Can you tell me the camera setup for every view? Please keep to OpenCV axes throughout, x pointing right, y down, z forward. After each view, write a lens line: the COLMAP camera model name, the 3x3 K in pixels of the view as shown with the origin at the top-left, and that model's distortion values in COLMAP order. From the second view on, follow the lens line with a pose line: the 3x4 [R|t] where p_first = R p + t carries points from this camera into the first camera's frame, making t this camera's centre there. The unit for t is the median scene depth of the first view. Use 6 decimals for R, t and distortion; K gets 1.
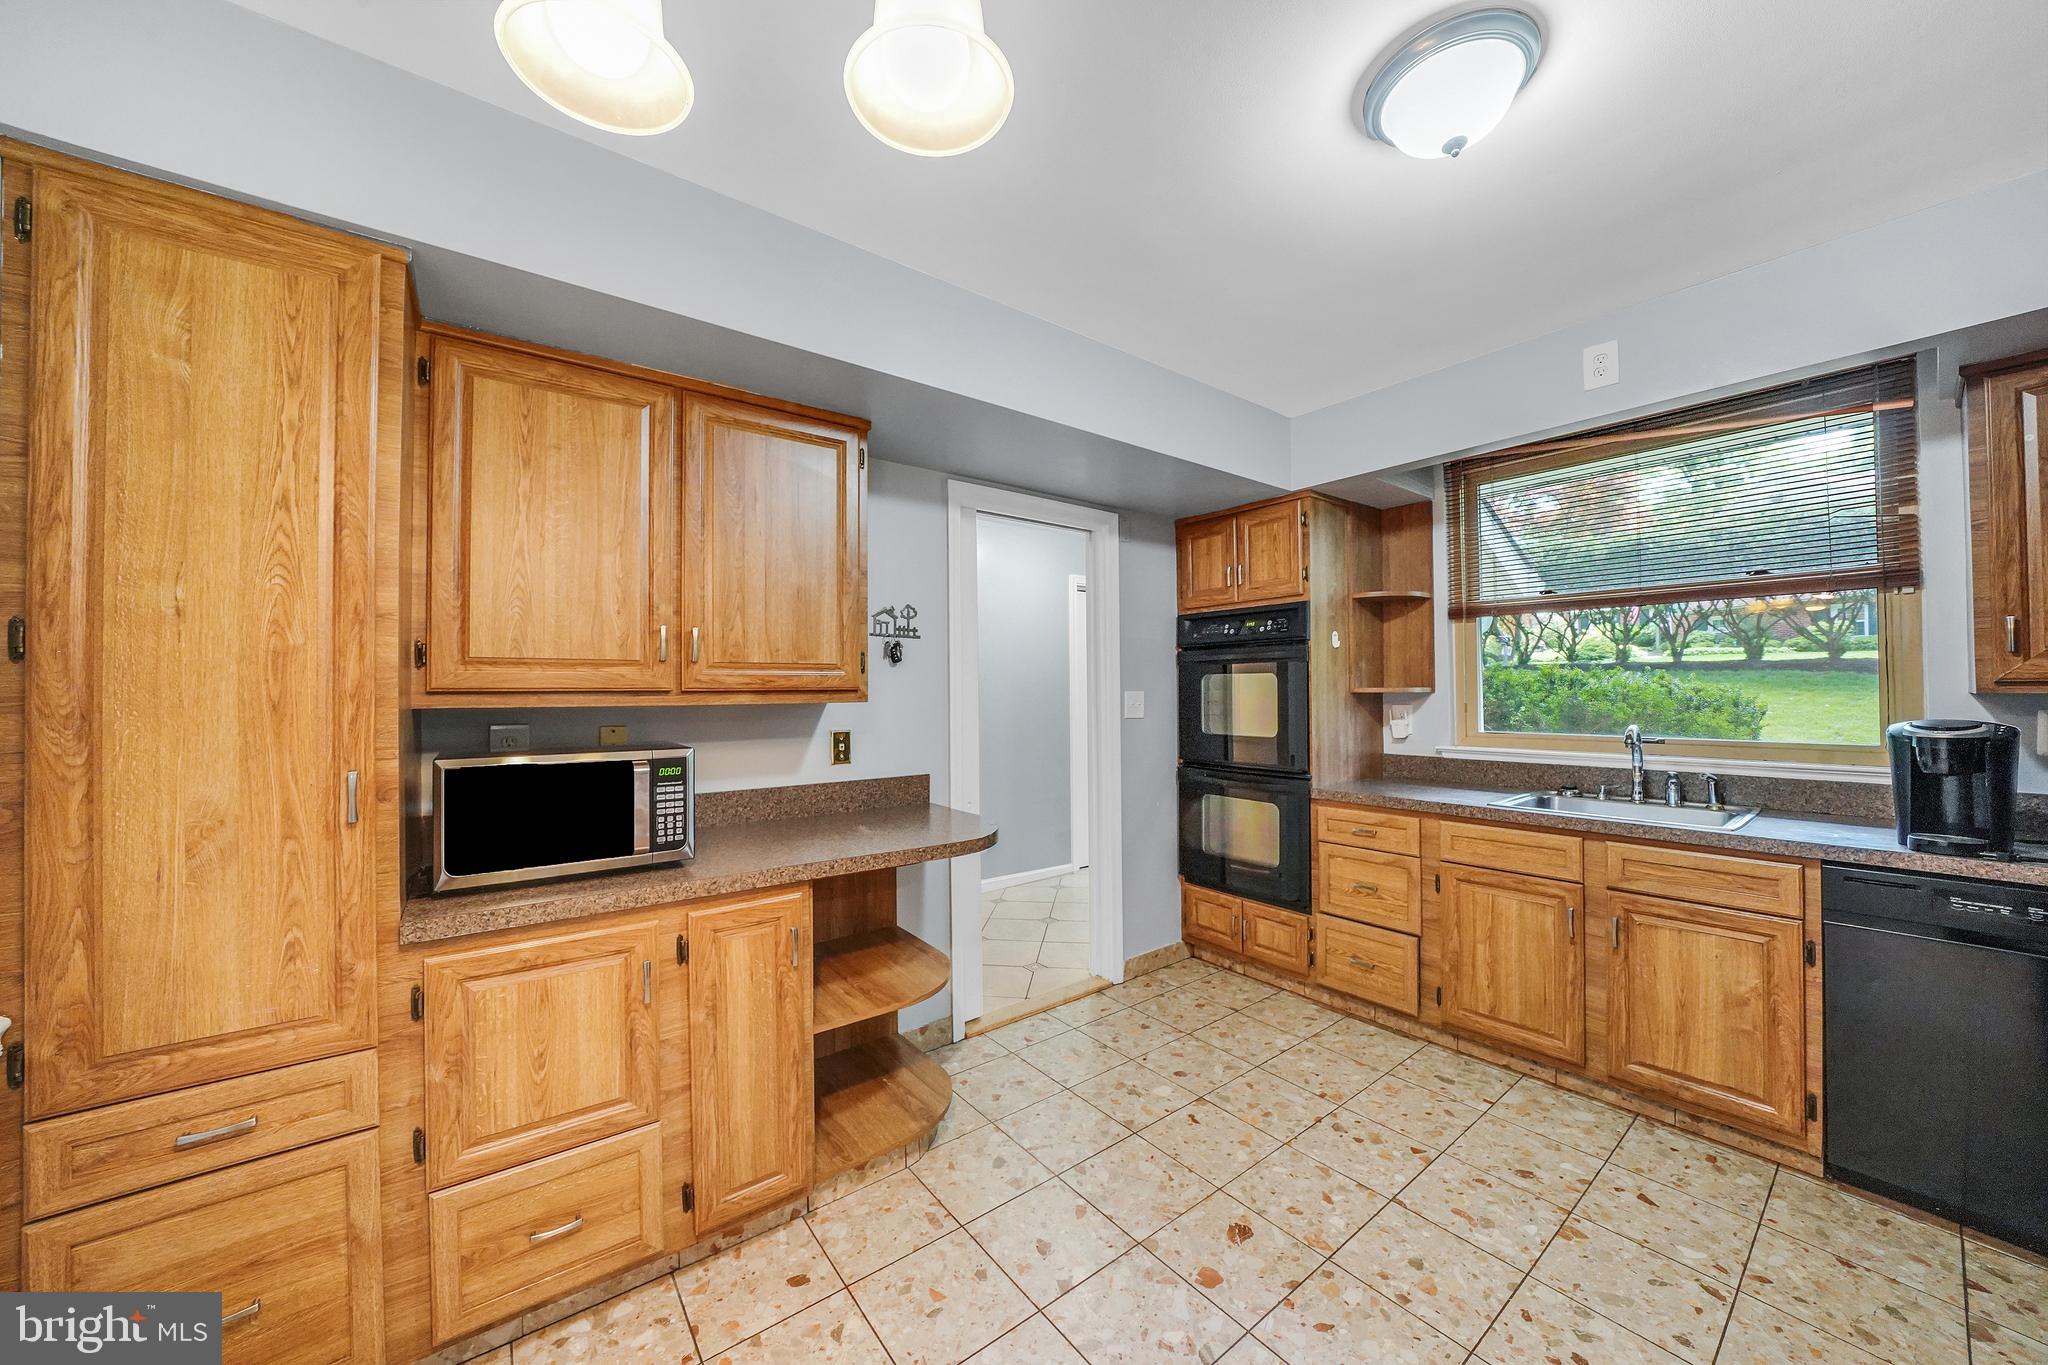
lens RADIAL K [[721.9, 0, 1024.0], [0, 721.9, 682.5], [0, 0, 1]] dist [-0.016502, 0.002809]
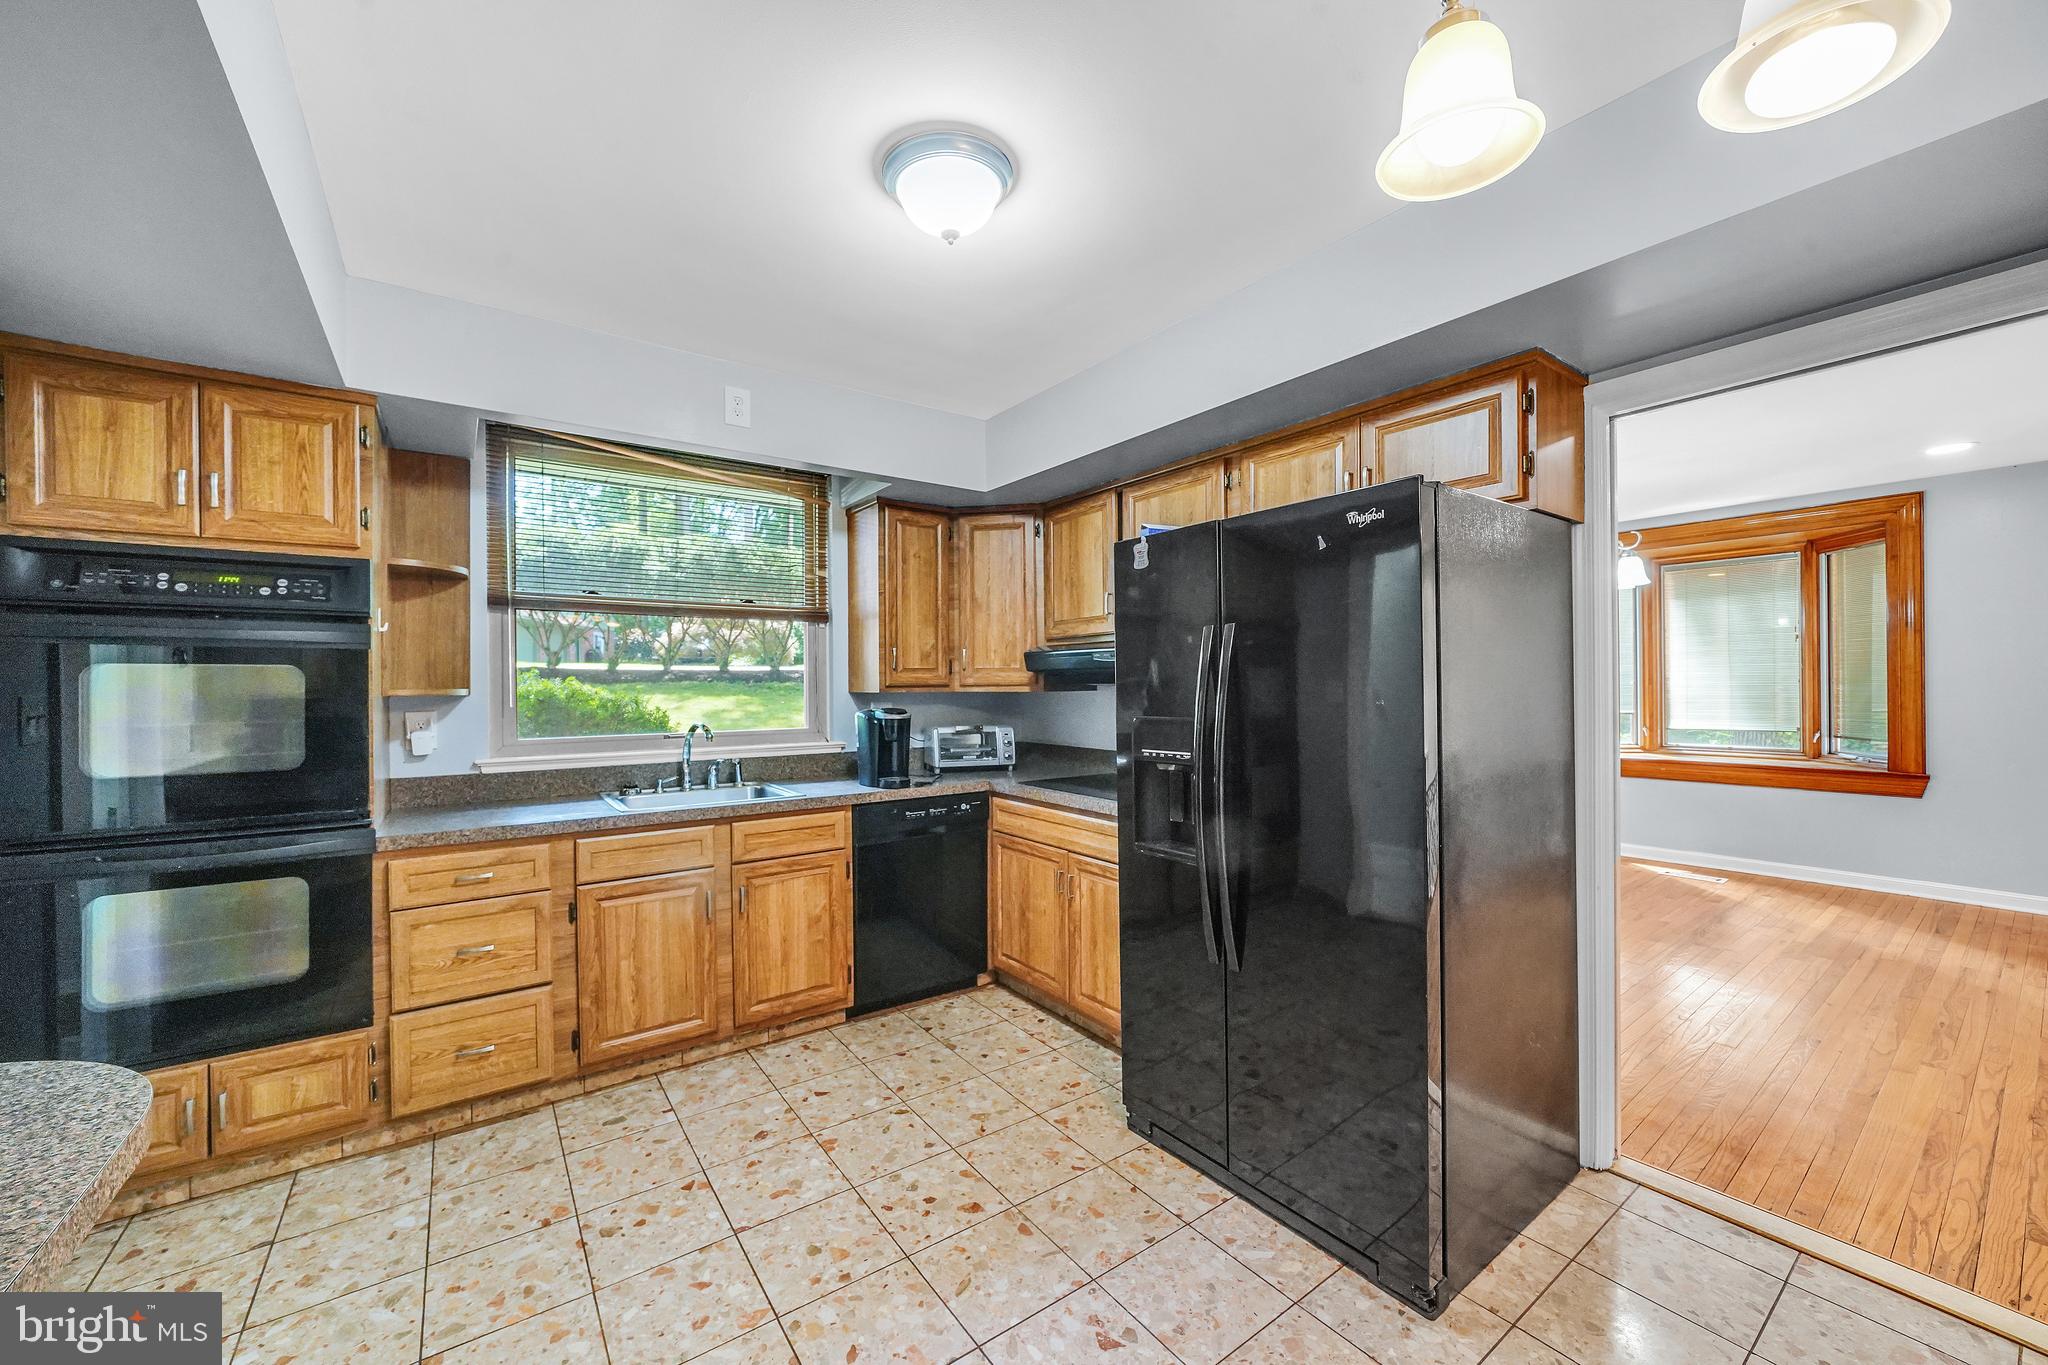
lens RADIAL K [[779.7, 0, 1024.0], [0, 779.7, 682.5], [0, 0, 1]] dist [-0.001367, 0.000444]
pose [[0.043920, 0.008709, 0.998997, -0.370845], [-0.005371, 0.999950, -0.008481, 0.005153], [-0.999021, -0.004993, 0.043964, 0.431732]]
